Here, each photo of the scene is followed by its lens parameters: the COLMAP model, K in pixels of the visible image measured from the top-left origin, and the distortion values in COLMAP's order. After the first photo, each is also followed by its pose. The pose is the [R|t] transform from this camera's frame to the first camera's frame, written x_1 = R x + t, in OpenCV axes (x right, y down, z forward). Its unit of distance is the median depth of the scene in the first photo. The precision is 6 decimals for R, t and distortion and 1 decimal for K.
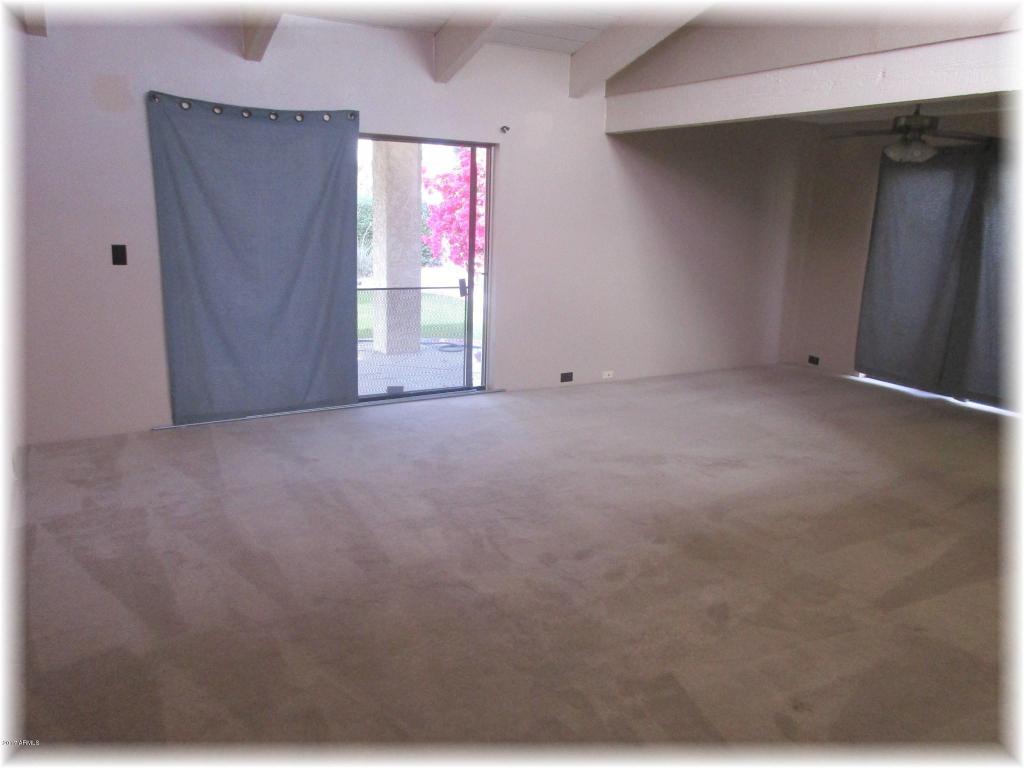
lens RADIAL K [[768.9, 0, 510.1], [0, 768.9, 373.8], [0, 0, 1]] dist [-0.011024, -0.003035]
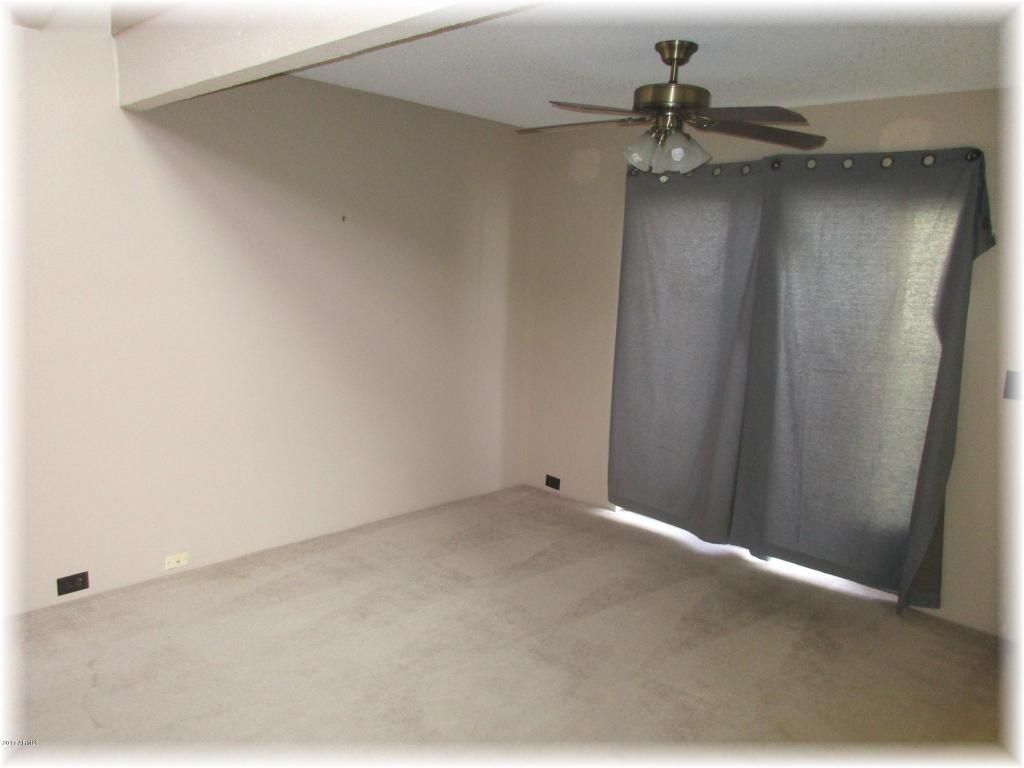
lens RADIAL K [[768.9, 0, 511.7], [0, 768.9, 388.8], [0, 0, 1]] dist [-0.011024, -0.003035]
pose [[0.964146, -0.036913, 0.262794, 0.224194], [0.048388, 0.998131, -0.037328, -0.090595], [-0.260925, 0.048706, 0.964130, 0.427773]]
